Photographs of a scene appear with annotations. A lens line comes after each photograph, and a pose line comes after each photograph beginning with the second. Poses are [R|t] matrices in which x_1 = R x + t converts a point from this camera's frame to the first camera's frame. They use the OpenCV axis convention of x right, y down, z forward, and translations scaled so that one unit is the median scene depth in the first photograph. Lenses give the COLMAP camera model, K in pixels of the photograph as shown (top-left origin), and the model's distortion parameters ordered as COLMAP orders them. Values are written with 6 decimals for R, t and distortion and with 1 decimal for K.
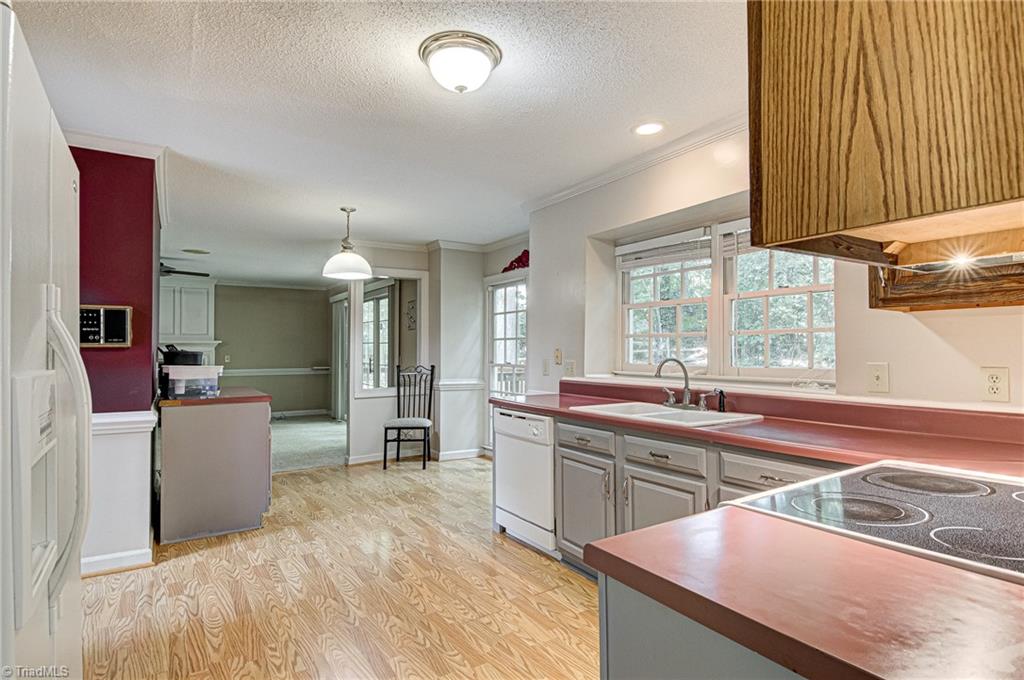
lens RADIAL K [[532.9, 0, 512.0], [0, 532.9, 340.0], [0, 0, 1]] dist [-0.001142, -0.000714]
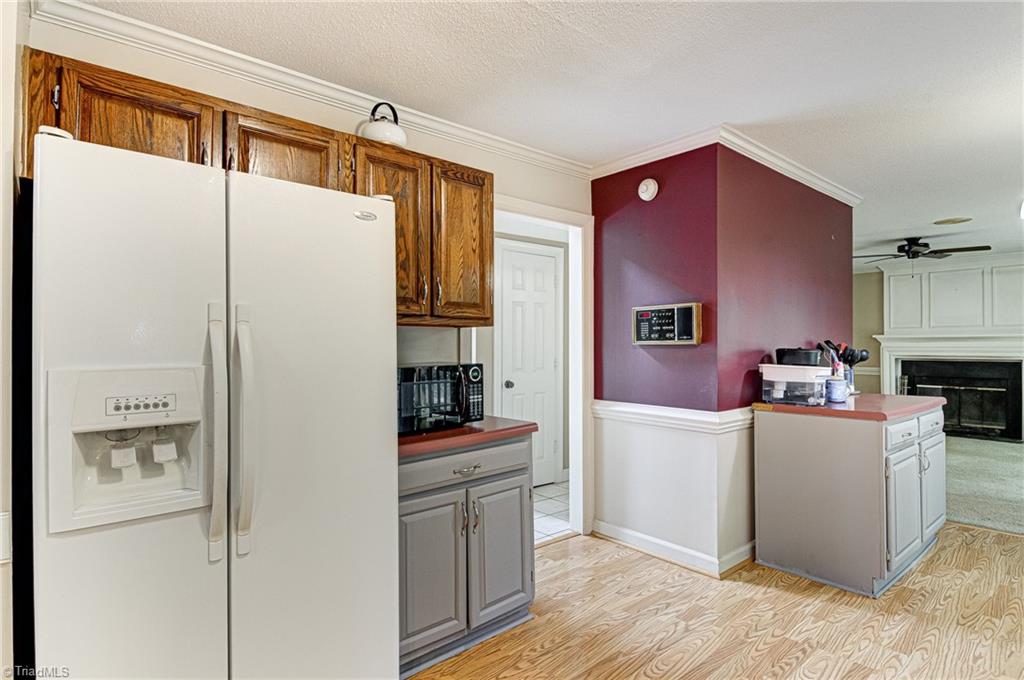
lens RADIAL K [[538.6, 0, 528.1], [0, 538.6, 340.3], [0, 0, 1]] dist [0.027753, -0.021674]
pose [[0.157543, -0.007167, -0.987486, 0.185265], [0.018868, 0.999813, -0.004246, 0.003746], [0.987332, -0.017963, 0.157649, 0.463780]]
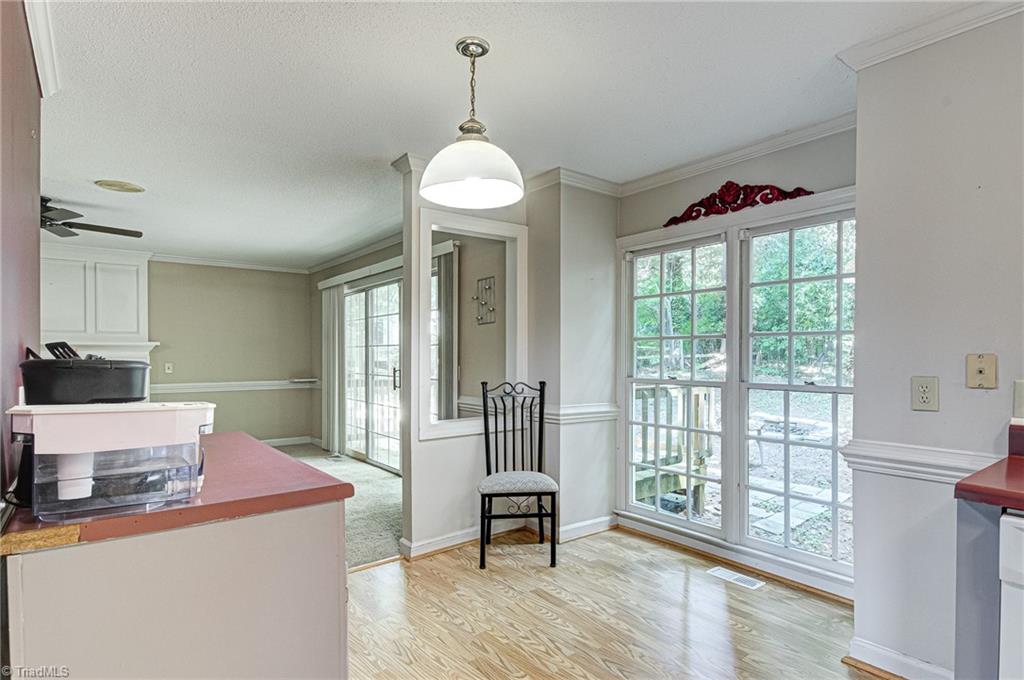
lens RADIAL K [[545.9, 0, 514.1], [0, 545.9, 358.3], [0, 0, 1]] dist [0.001229, -0.000468]
pose [[0.995829, 0.000811, 0.091236, -0.402933], [-0.002968, 0.999719, 0.023505, 0.012089], [-0.091191, -0.023678, 0.995552, 0.669272]]
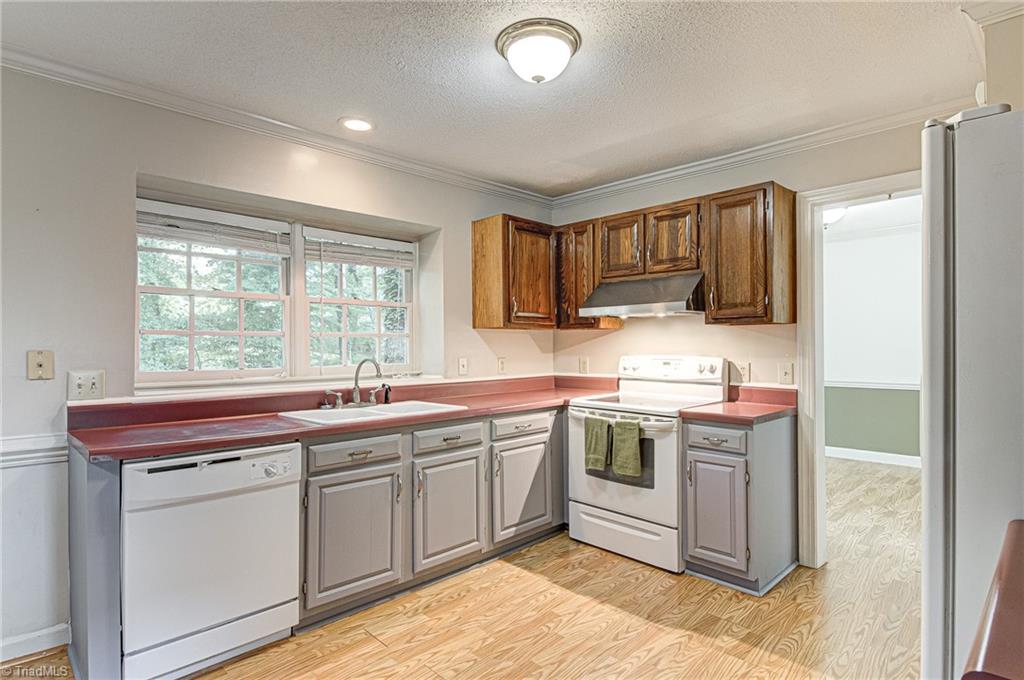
lens RADIAL K [[532.9, 0, 512.0], [0, 532.9, 340.0], [0, 0, 1]] dist [-0.001142, -0.000714]
pose [[-0.213446, 0.020917, 0.976731, -0.621887], [-0.010290, 0.999667, -0.023657, 0.015408], [-0.976901, -0.015100, -0.213160, 0.756744]]
